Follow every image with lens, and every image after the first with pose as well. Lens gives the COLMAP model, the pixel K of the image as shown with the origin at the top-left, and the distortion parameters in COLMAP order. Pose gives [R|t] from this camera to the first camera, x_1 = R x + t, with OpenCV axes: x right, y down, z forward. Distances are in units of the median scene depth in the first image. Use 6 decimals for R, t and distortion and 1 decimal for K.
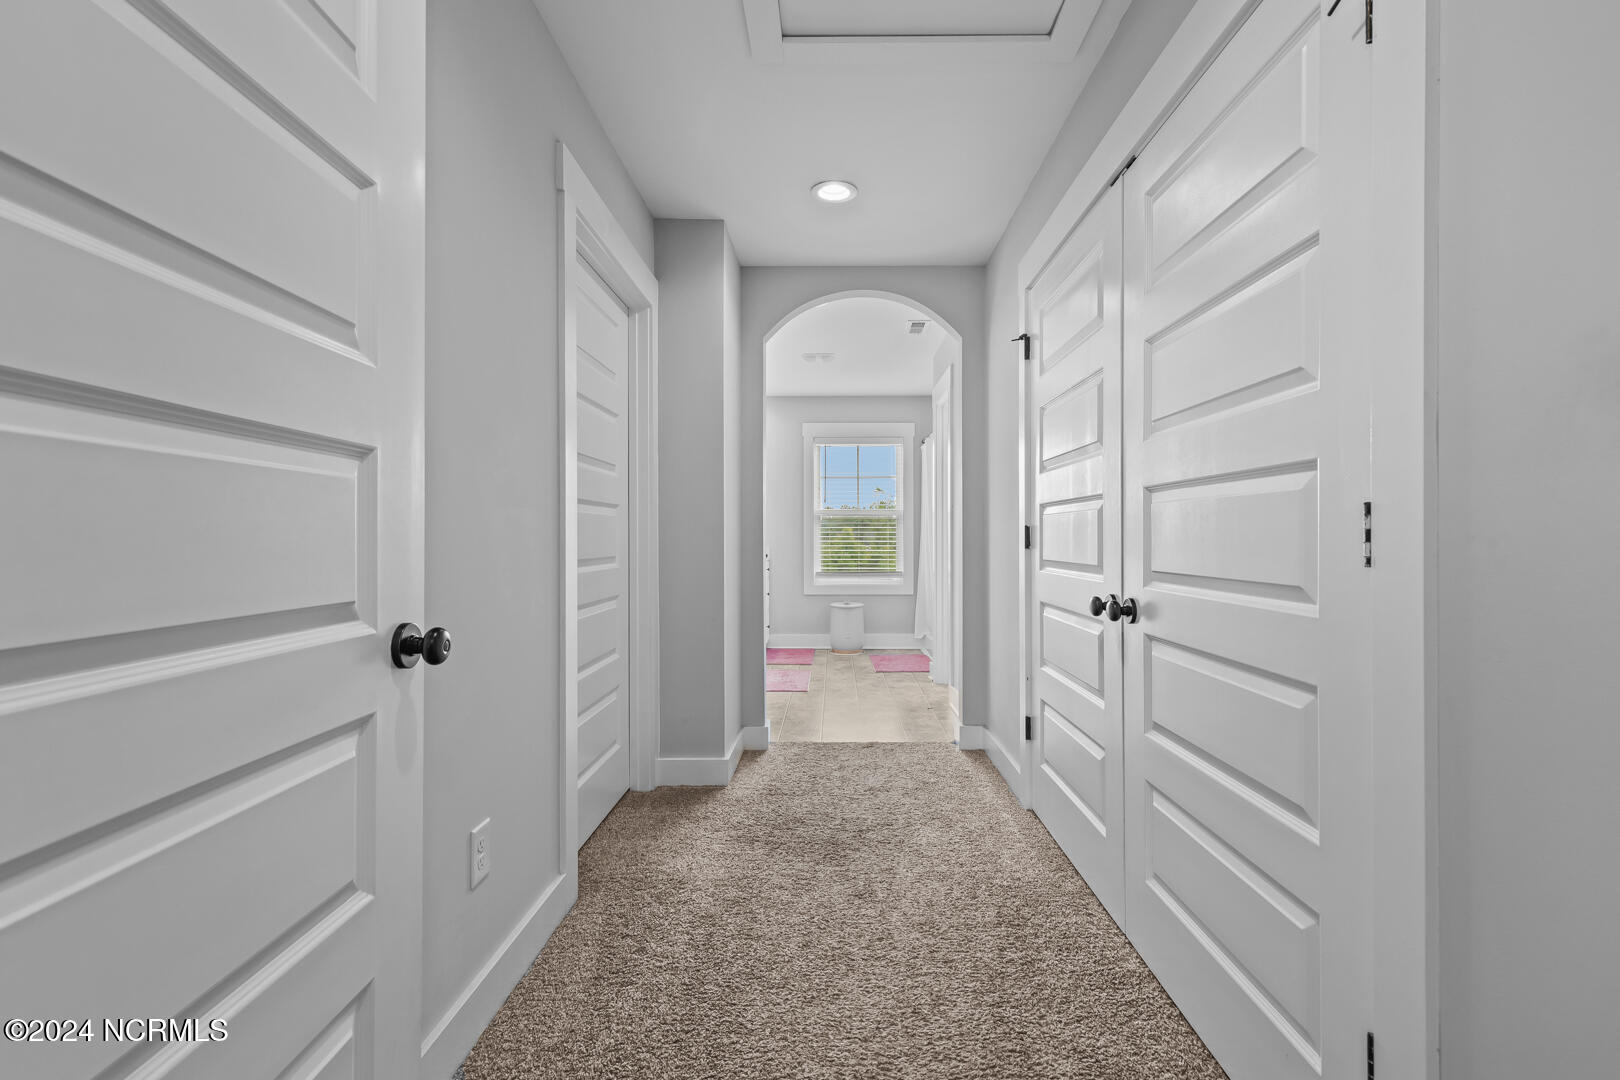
lens RADIAL K [[696.0, 0, 812.2], [0, 696.0, 529.4], [0, 0, 1]] dist [-0.001008, -0.000369]
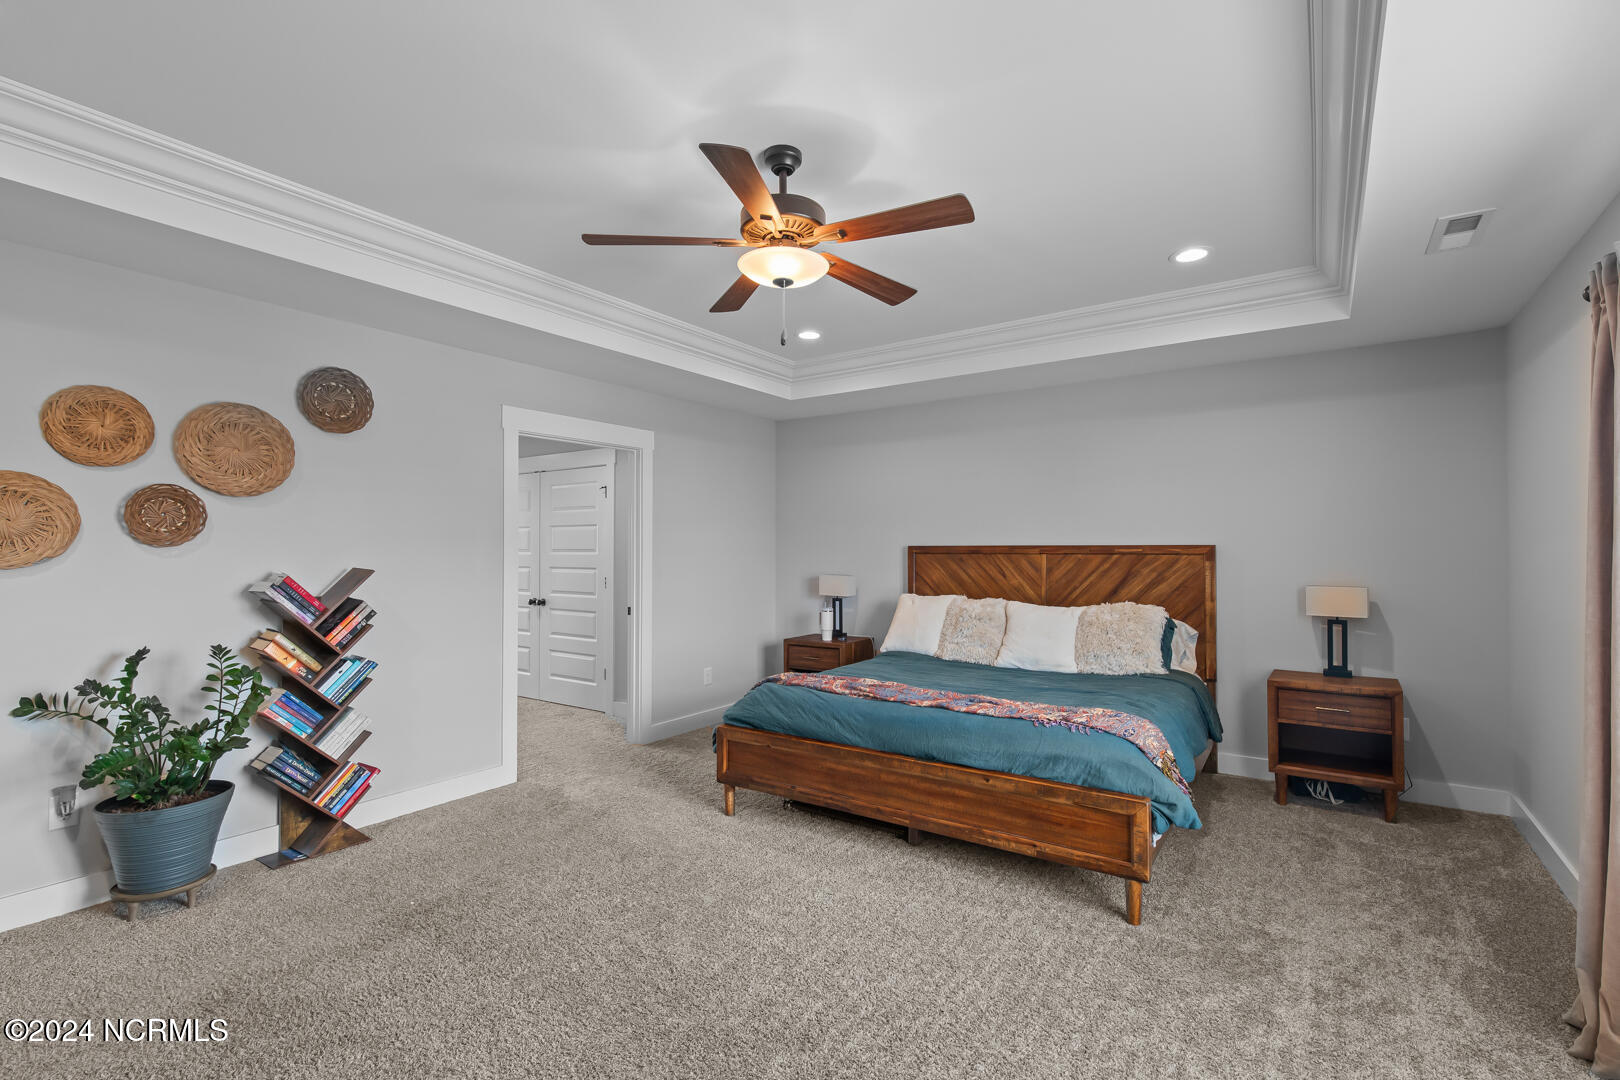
lens RADIAL K [[696.0, 0, 812.2], [0, 696.0, 529.4], [0, 0, 1]] dist [-0.001008, -0.000369]
pose [[0.583902, 0.020204, 0.811573, -0.706630], [-0.008154, 0.999786, -0.019023, -0.082391], [-0.811783, 0.004490, 0.583942, -0.923485]]
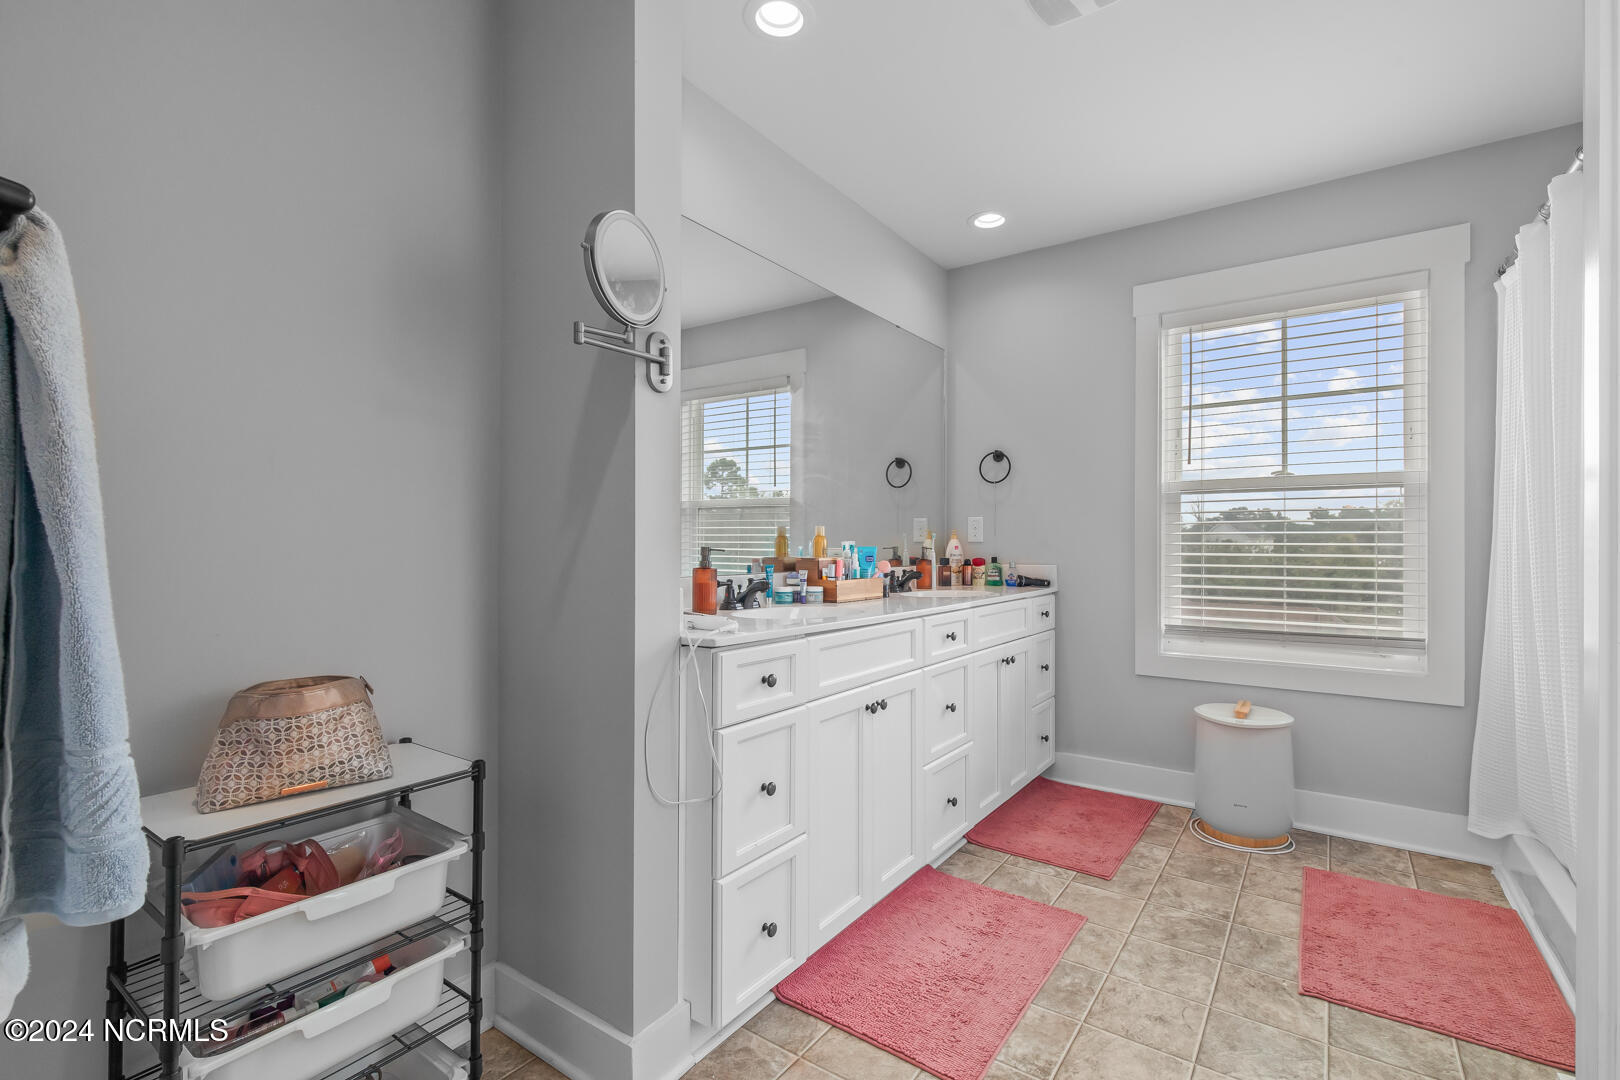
lens RADIAL K [[722.0, 0, 810.0], [0, 722.0, 540.0], [0, 0, 1]] dist [-0.001127, -0.001605]
pose [[0.832994, -0.000430, -0.553281, 0.117959], [0.004332, 0.999974, 0.005746, 0.008383], [0.553264, -0.007183, 0.832975, 0.853552]]
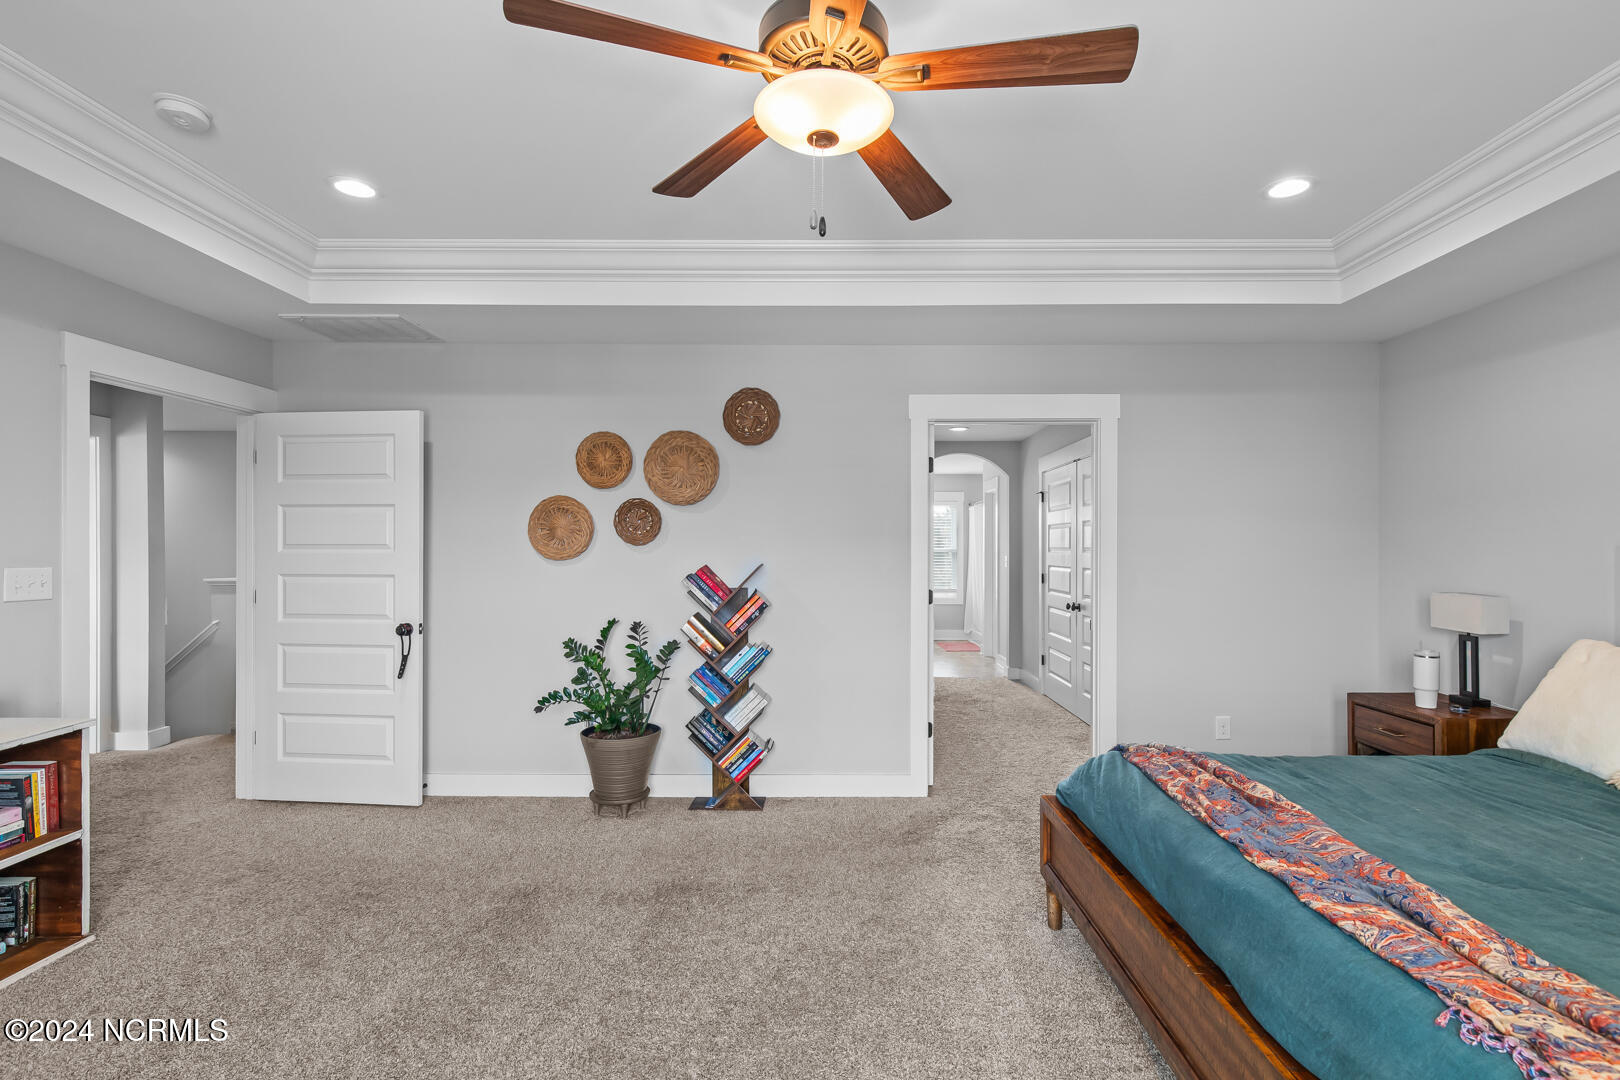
lens RADIAL K [[722.0, 0, 810.0], [0, 722.0, 540.0], [0, 0, 1]] dist [-0.001127, -0.001605]
pose [[0.999999, -0.000520, 0.001054, -0.319471], [0.000520, 1.000000, 0.000715, -0.080518], [-0.001054, -0.000714, 0.999999, -0.956927]]
